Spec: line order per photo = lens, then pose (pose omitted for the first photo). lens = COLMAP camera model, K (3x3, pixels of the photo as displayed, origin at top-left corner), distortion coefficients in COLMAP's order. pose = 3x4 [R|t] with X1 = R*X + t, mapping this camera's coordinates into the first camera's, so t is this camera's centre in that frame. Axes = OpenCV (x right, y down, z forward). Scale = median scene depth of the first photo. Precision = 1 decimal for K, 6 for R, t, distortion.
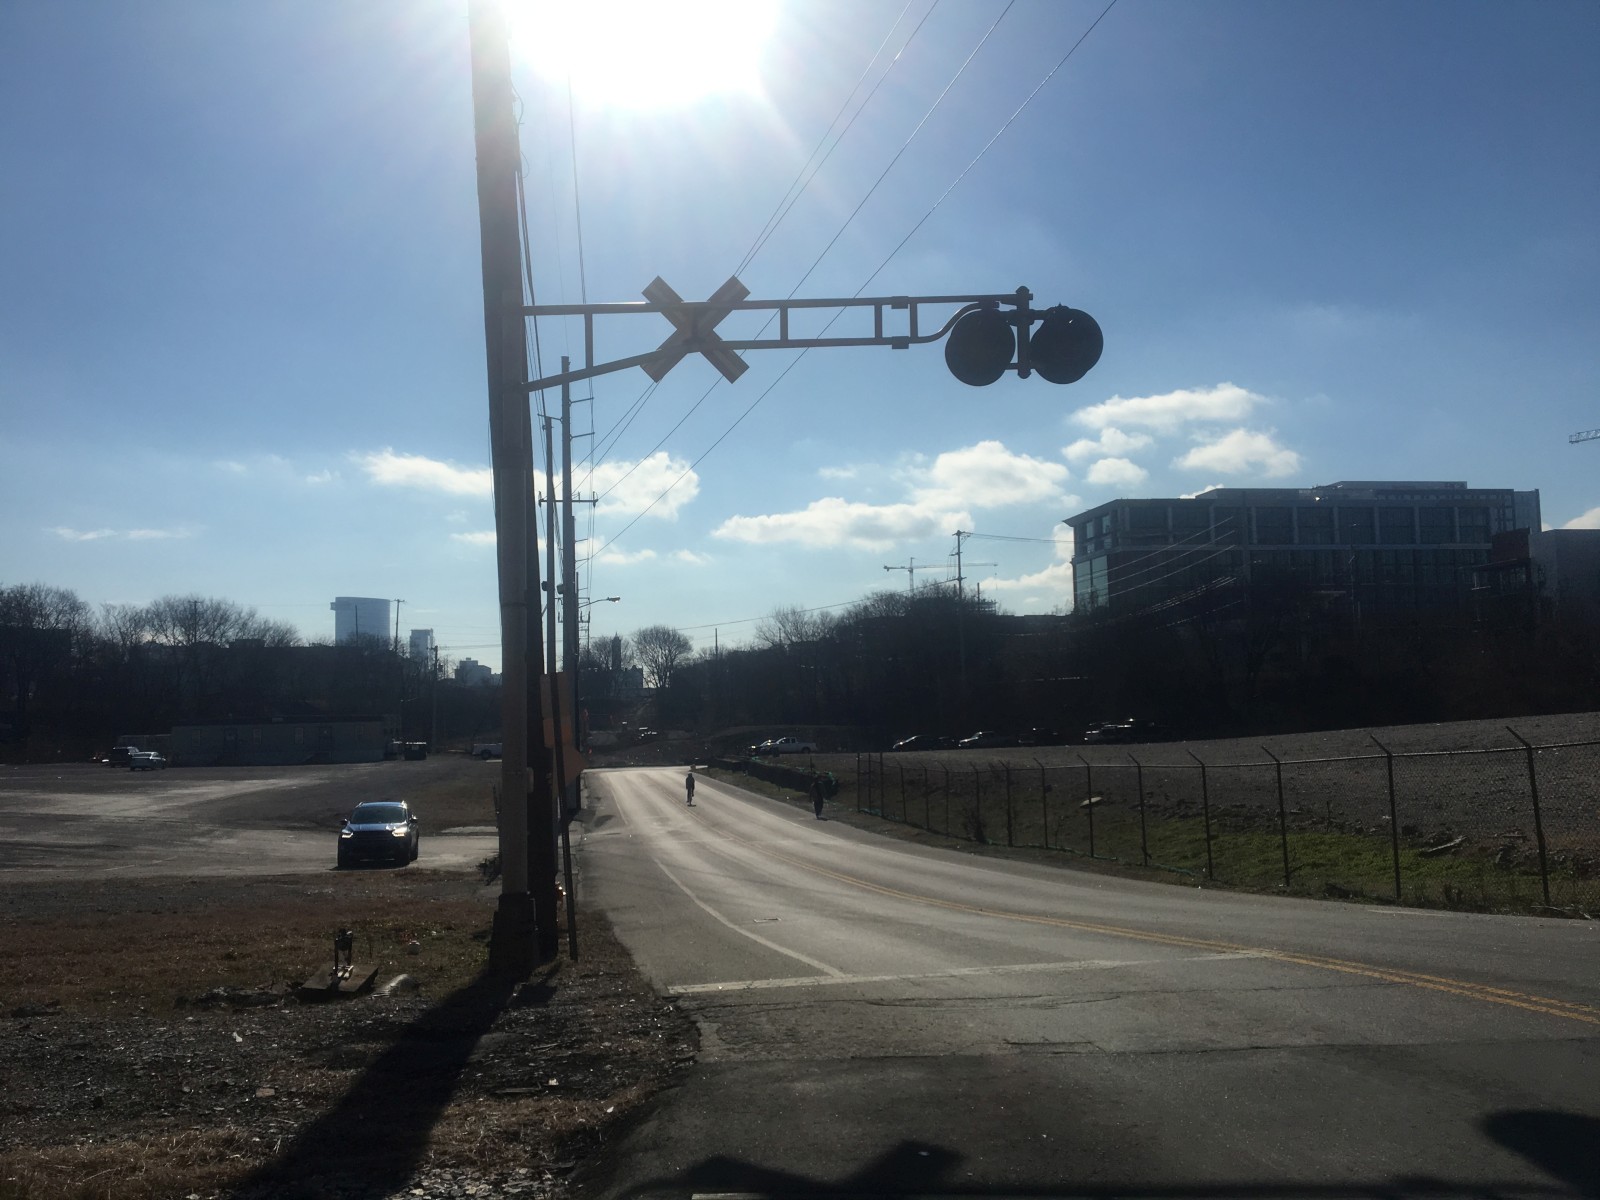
lens RADIAL K [[1339.3, 0, 800.0], [0, 1339.3, 600.0], [0, 0, 1]] dist [0.118408, -0.183926]
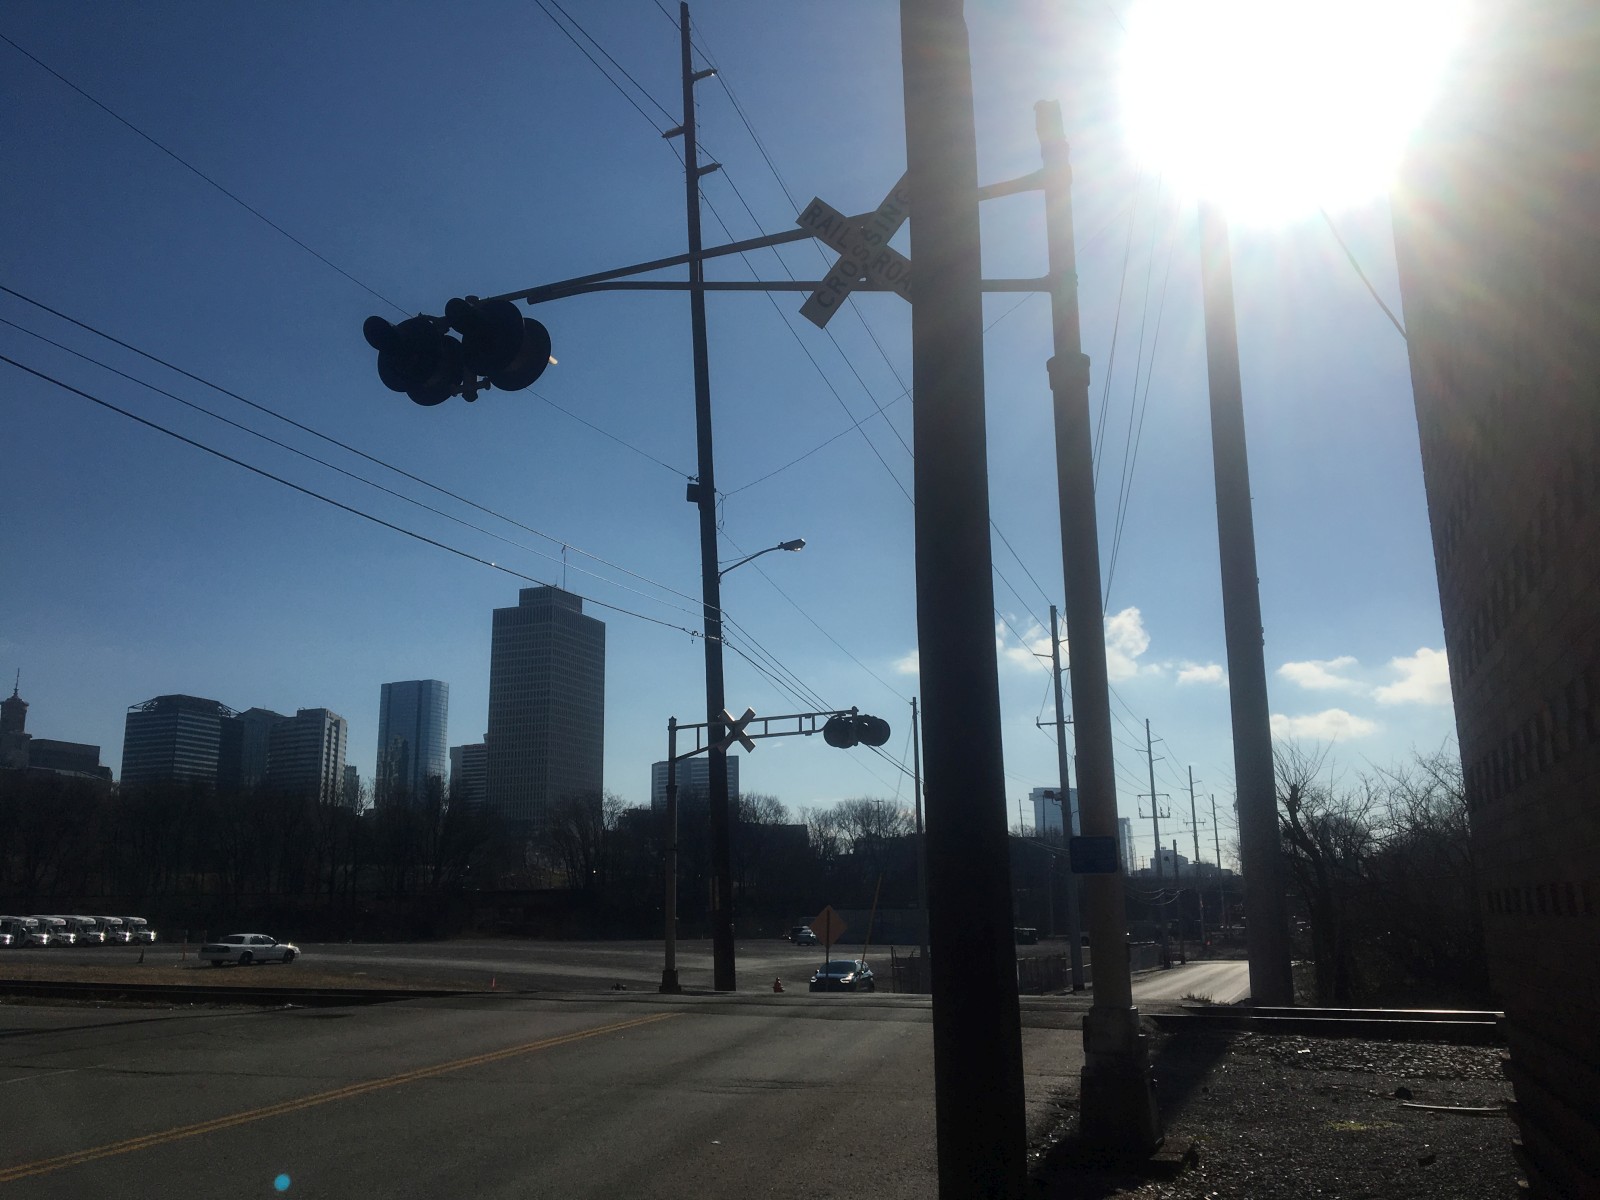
lens RADIAL K [[1339.3, 0, 800.0], [0, 1339.3, 600.0], [0, 0, 1]] dist [0.118408, -0.183926]
pose [[0.876073, -0.098970, -0.471913, 0.113974], [0.033316, 0.988794, -0.145522, -0.007573], [0.481027, 0.111765, 0.869553, -0.103212]]
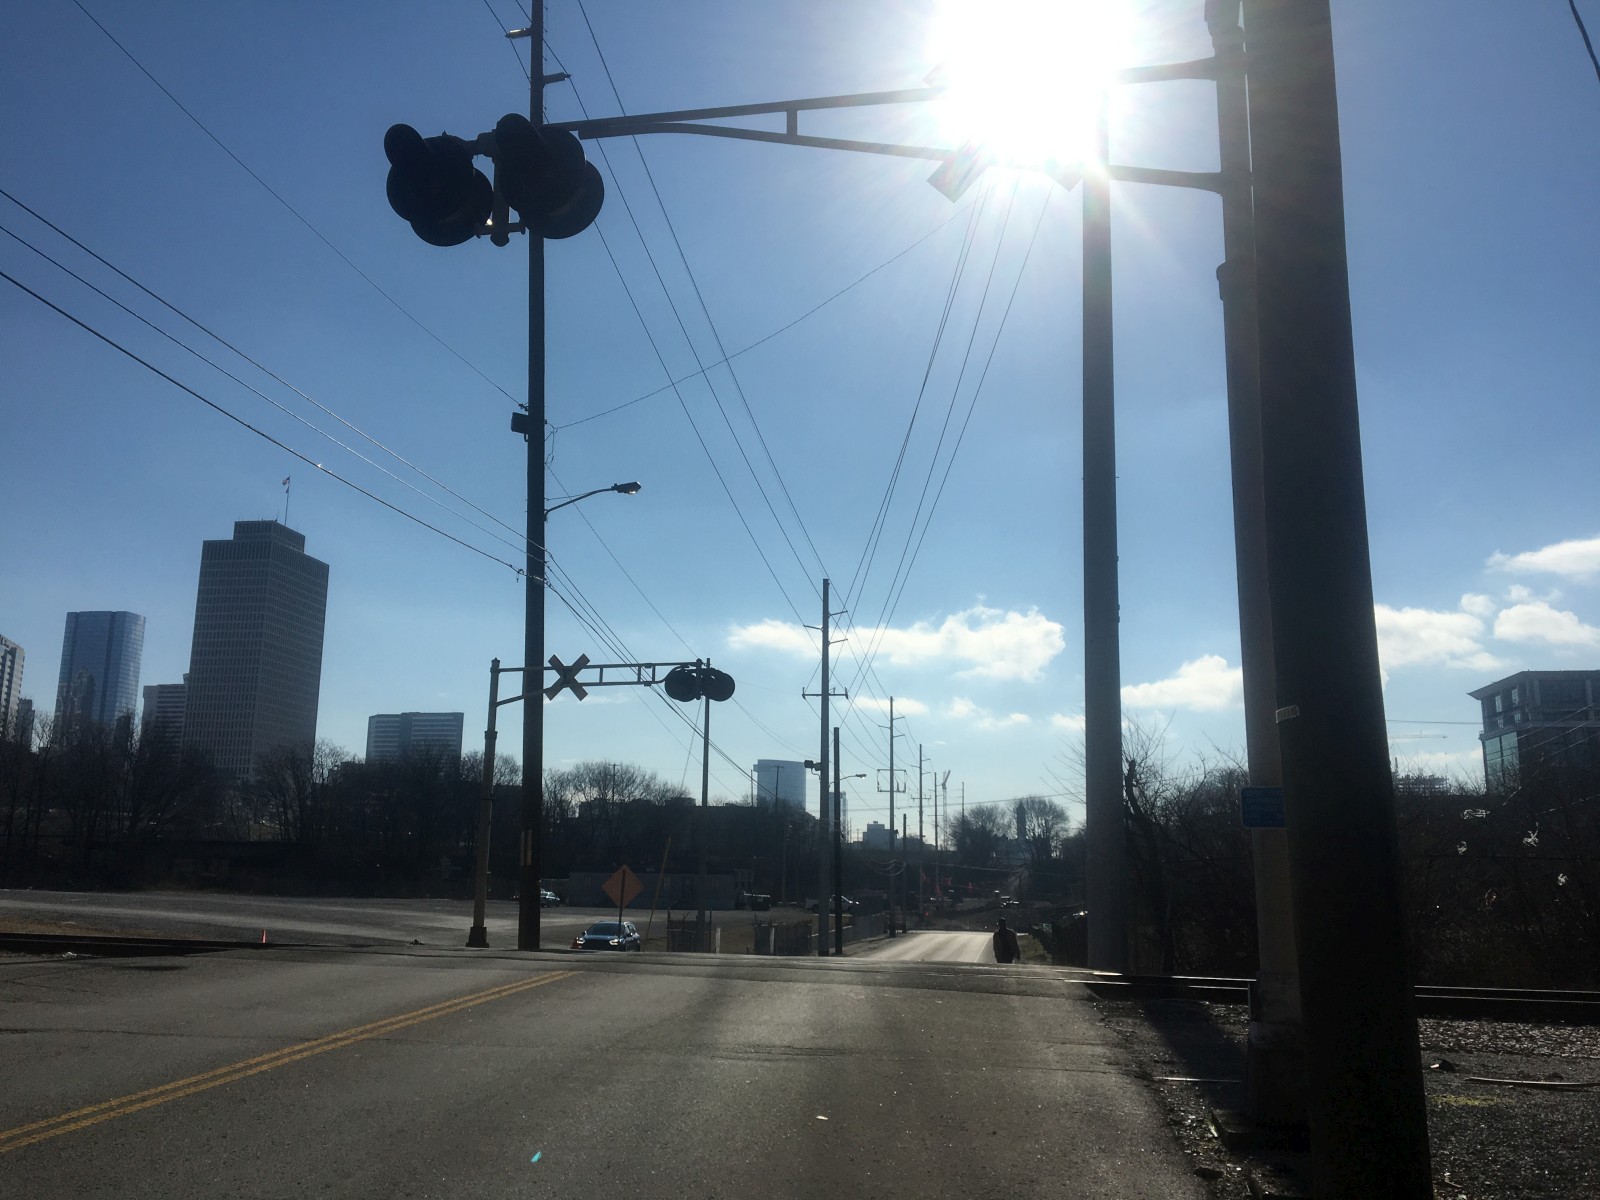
lens RADIAL K [[1339.3, 0, 800.0], [0, 1339.3, 600.0], [0, 0, 1]] dist [0.118408, -0.183926]
pose [[0.954885, -0.020447, -0.296270, 0.093826], [-0.016038, 0.992621, -0.120196, -0.006082], [0.296542, 0.119525, 0.947511, -0.101766]]
